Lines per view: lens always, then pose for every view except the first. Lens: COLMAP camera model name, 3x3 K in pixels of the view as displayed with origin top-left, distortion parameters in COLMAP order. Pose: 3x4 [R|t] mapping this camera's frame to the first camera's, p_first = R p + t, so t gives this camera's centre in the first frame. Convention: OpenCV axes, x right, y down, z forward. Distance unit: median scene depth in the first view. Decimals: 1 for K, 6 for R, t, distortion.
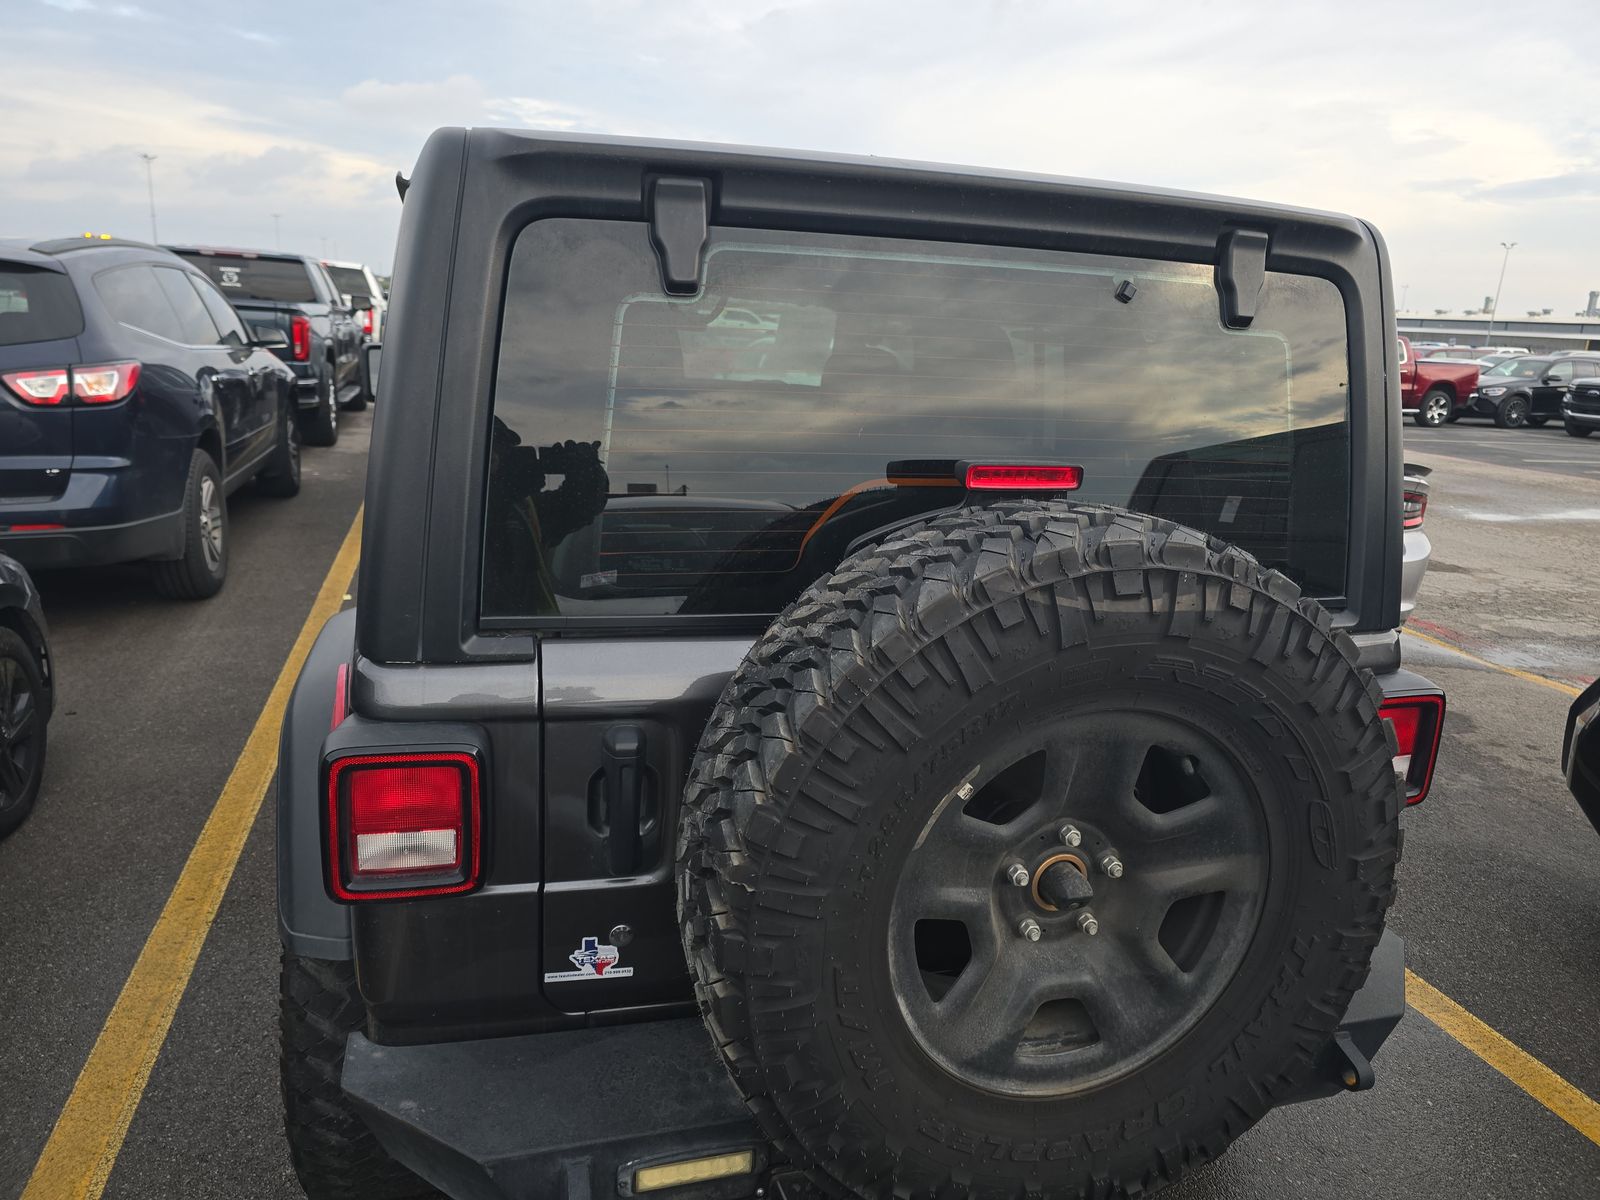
lens RADIAL K [[1172.8, 0, 840.7], [0, 1172.8, 603.9], [0, 0, 1]] dist [0.072360, -0.108484]
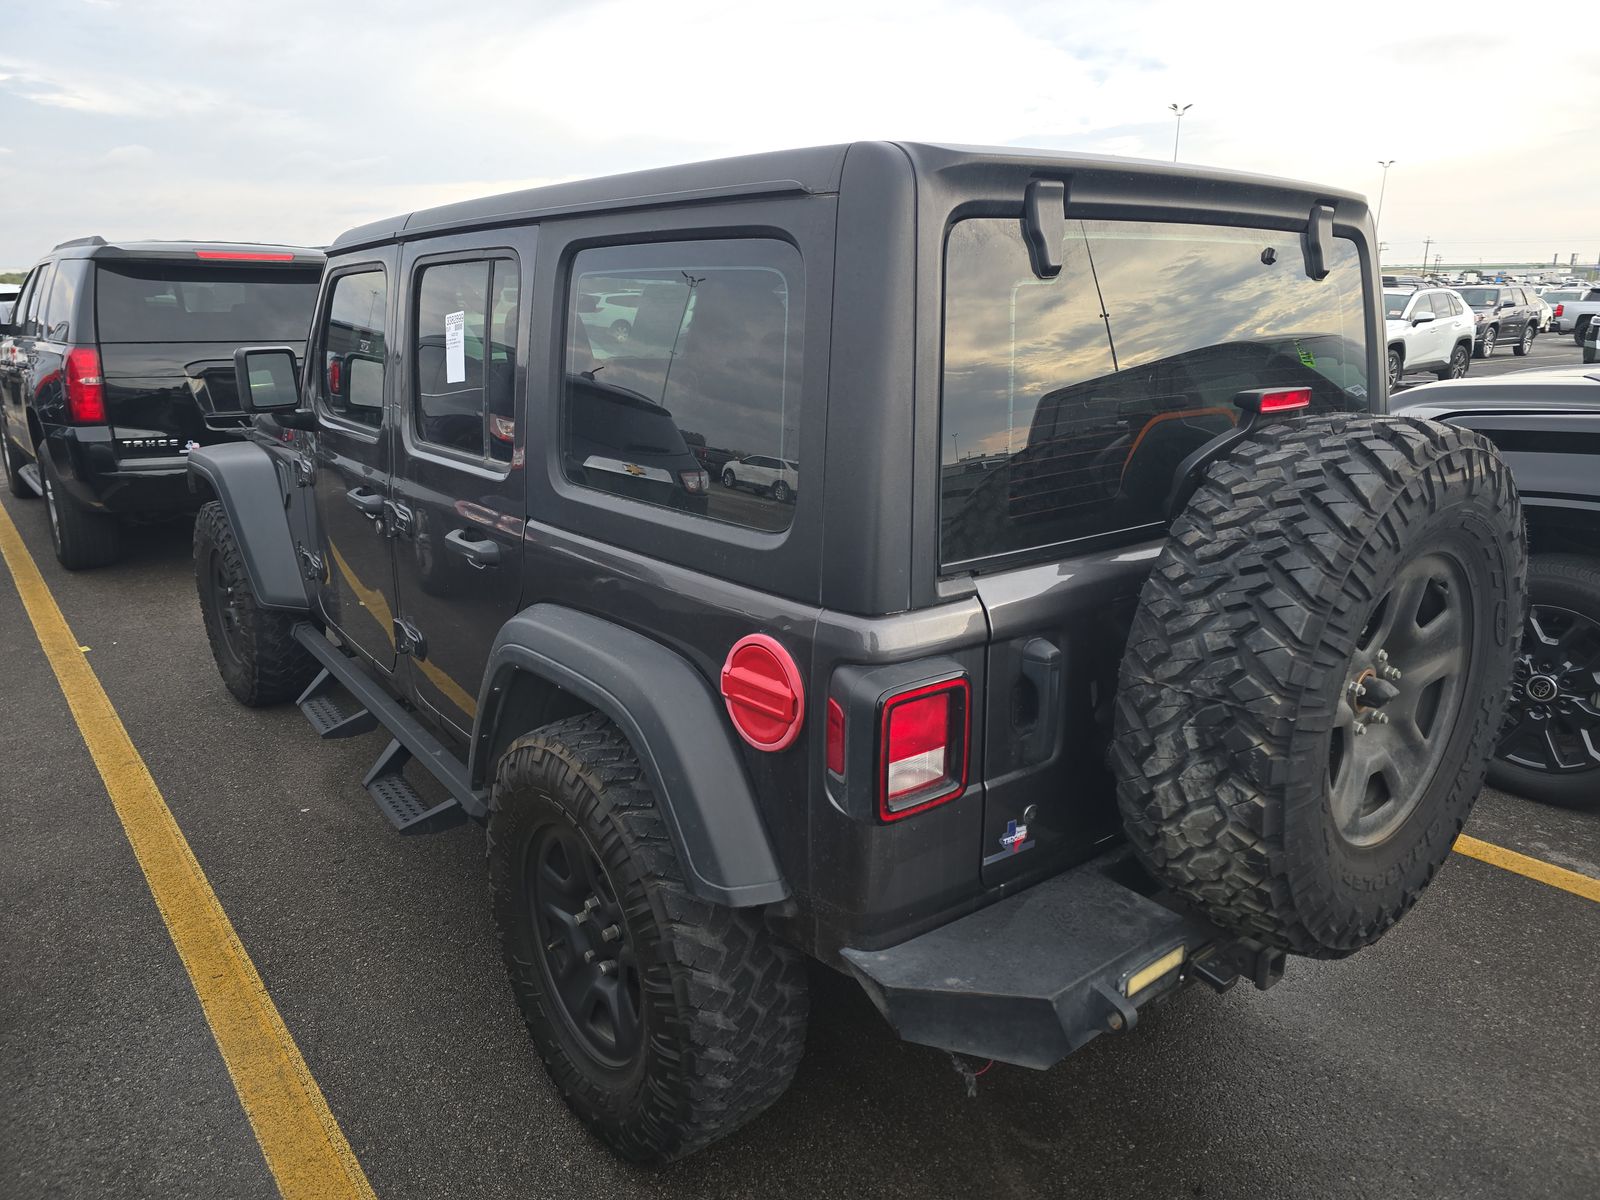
lens RADIAL K [[1172.8, 0, 840.7], [0, 1172.8, 603.9], [0, 0, 1]] dist [0.072360, -0.108484]
pose [[0.912957, -0.159760, 0.375480, -0.848636], [0.145300, 0.987135, 0.066721, -0.043536], [-0.381309, -0.006357, 0.924426, -0.041602]]
